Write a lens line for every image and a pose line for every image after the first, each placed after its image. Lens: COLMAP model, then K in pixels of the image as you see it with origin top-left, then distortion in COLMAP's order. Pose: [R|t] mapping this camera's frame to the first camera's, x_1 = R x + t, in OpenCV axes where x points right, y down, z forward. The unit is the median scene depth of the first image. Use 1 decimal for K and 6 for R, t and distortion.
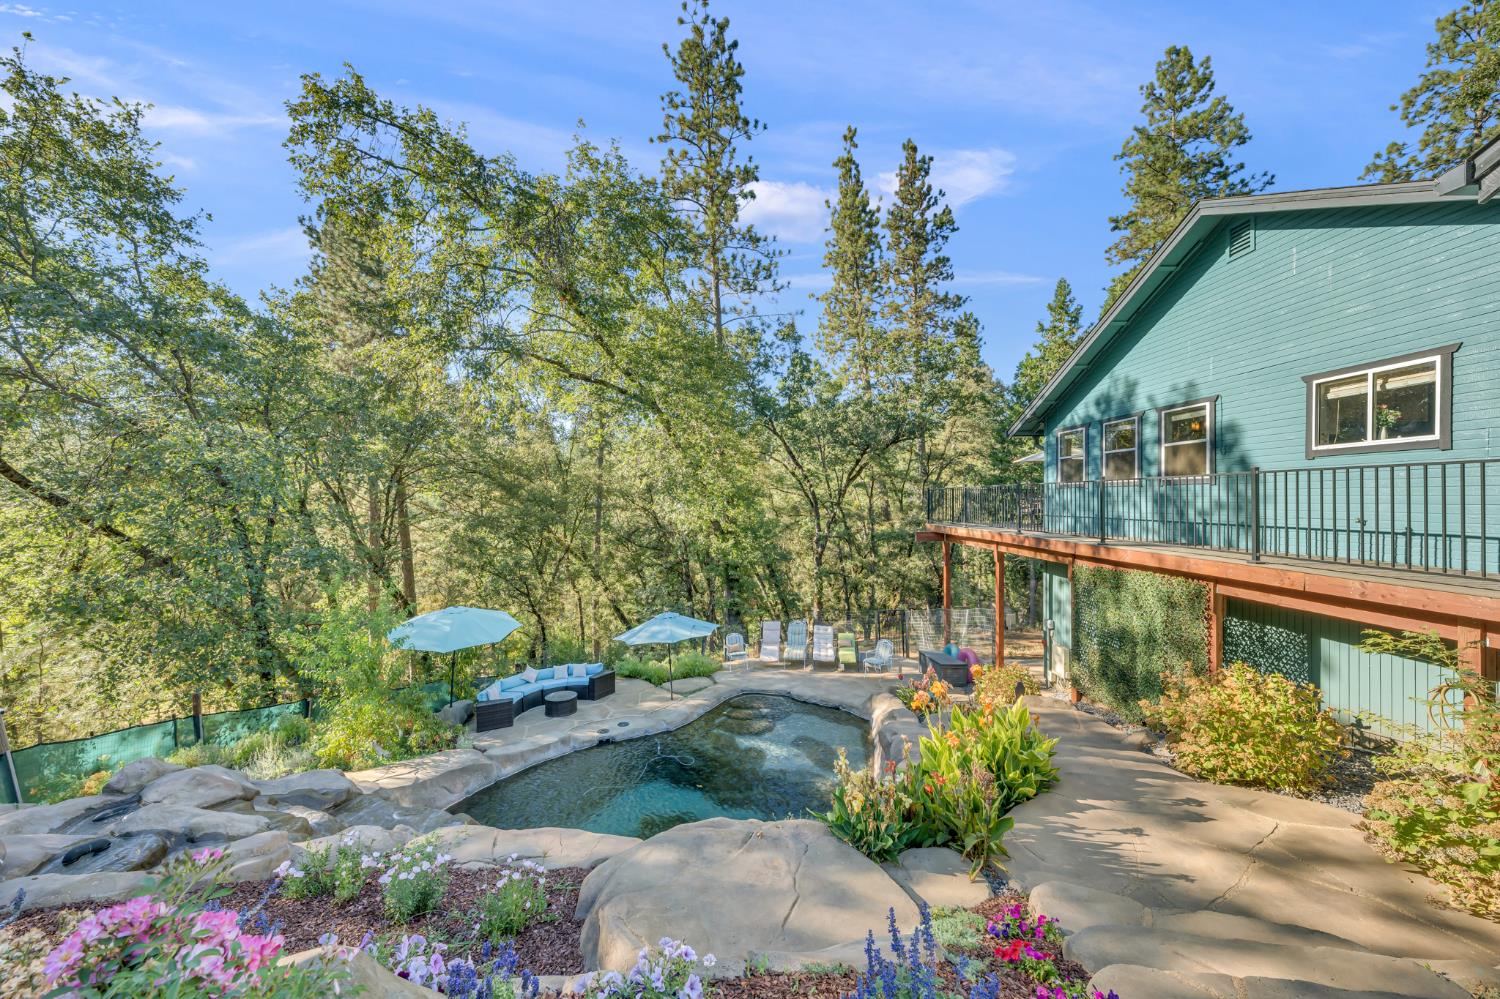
lens RADIAL K [[516.4, 0, 739.2], [0, 516.4, 499.7], [0, 0, 1]] dist [-0.002062, -0.000296]
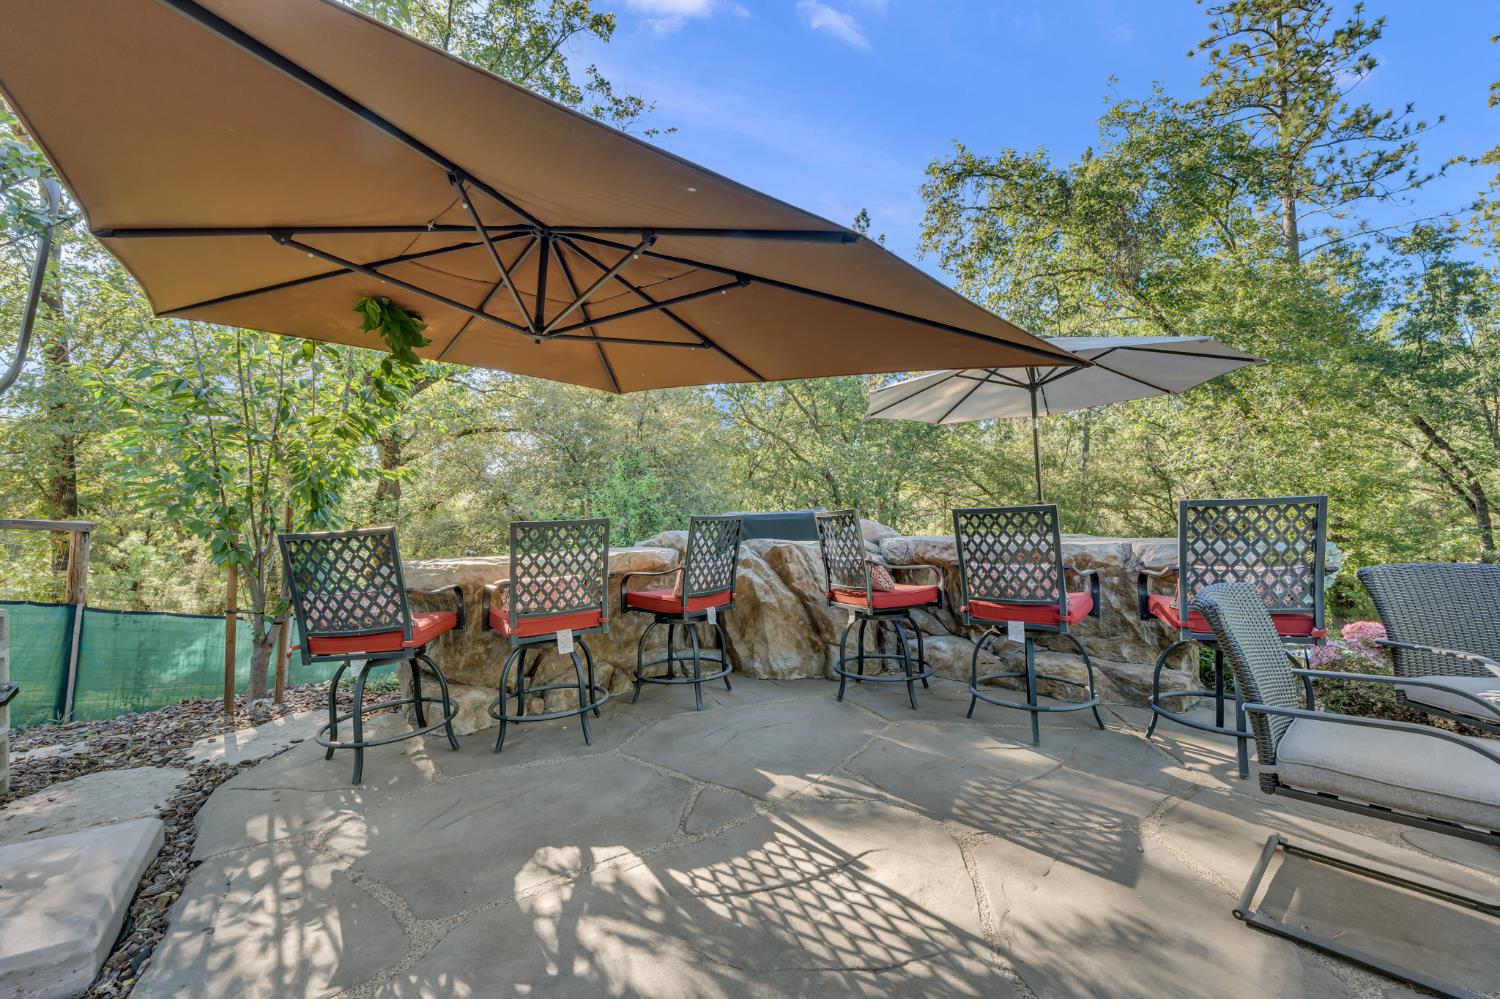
lens RADIAL K [[600.9, 0, 725.1], [0, 600.9, 503.8], [0, 0, 1]] dist [-0.003267, 0.001733]
pose [[0.760370, 0.004042, -0.649478, -0.101933], [0.000892, 0.999973, 0.007267, 0.001718], [0.649490, -0.006105, 0.760346, -0.178995]]
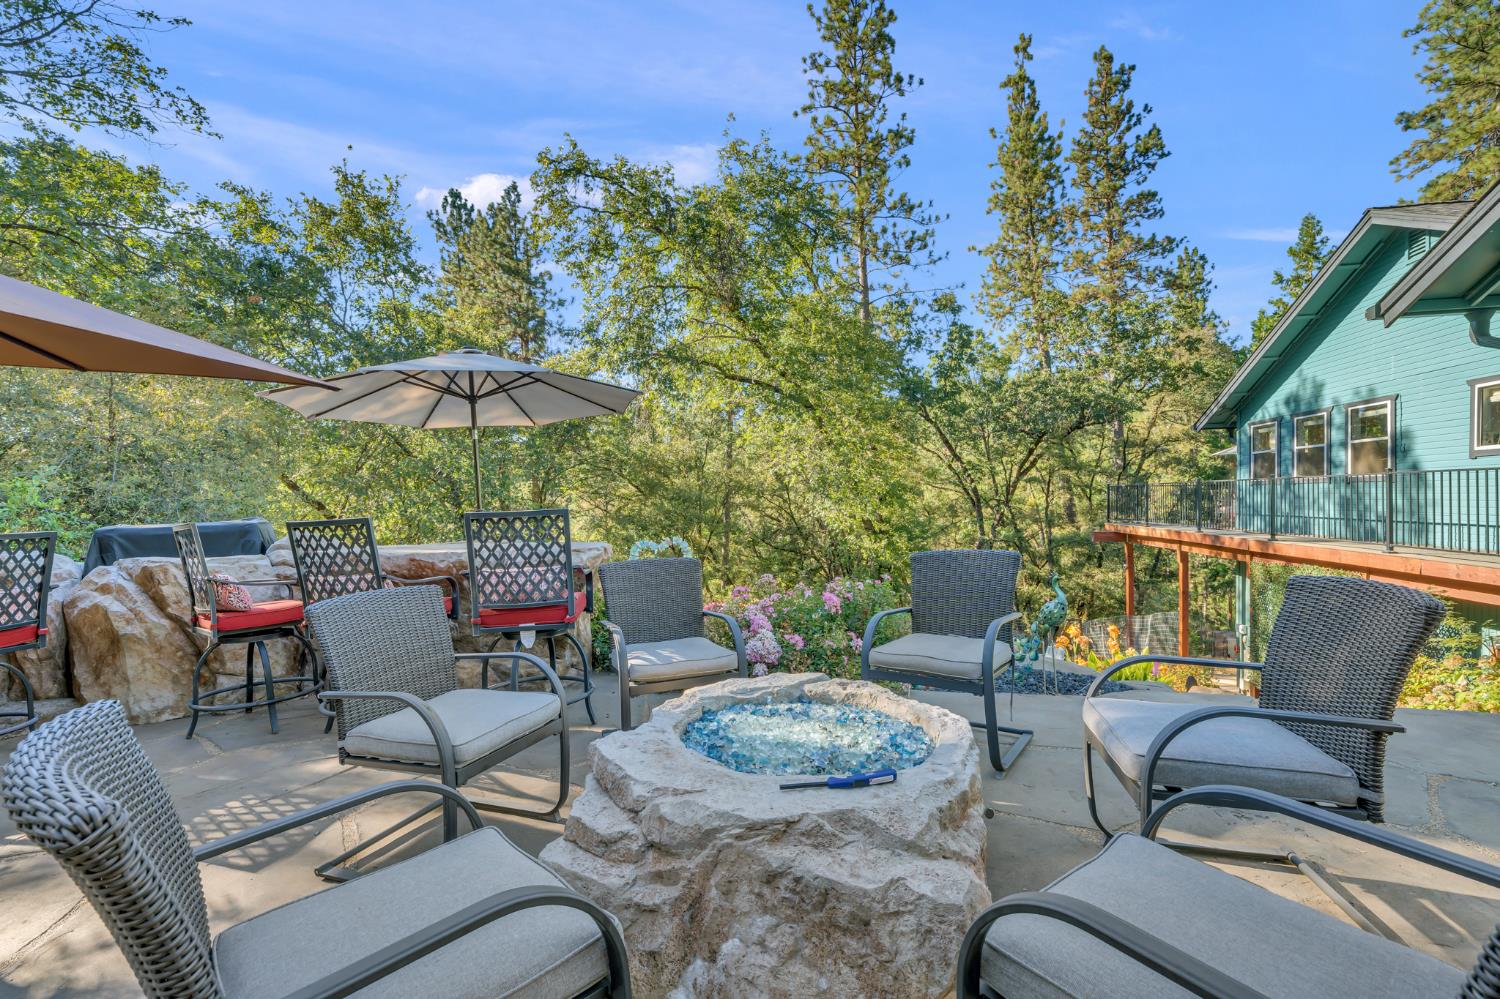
lens RADIAL K [[643.4, 0, 743.8], [0, 643.4, 508.3], [0, 0, 1]] dist [0.001250, 0.000196]
pose [[0.980064, 0.000397, -0.198679, -0.026505], [0.002974, 0.999857, 0.016668, -0.001001], [0.198658, -0.016926, 0.979923, -0.160553]]
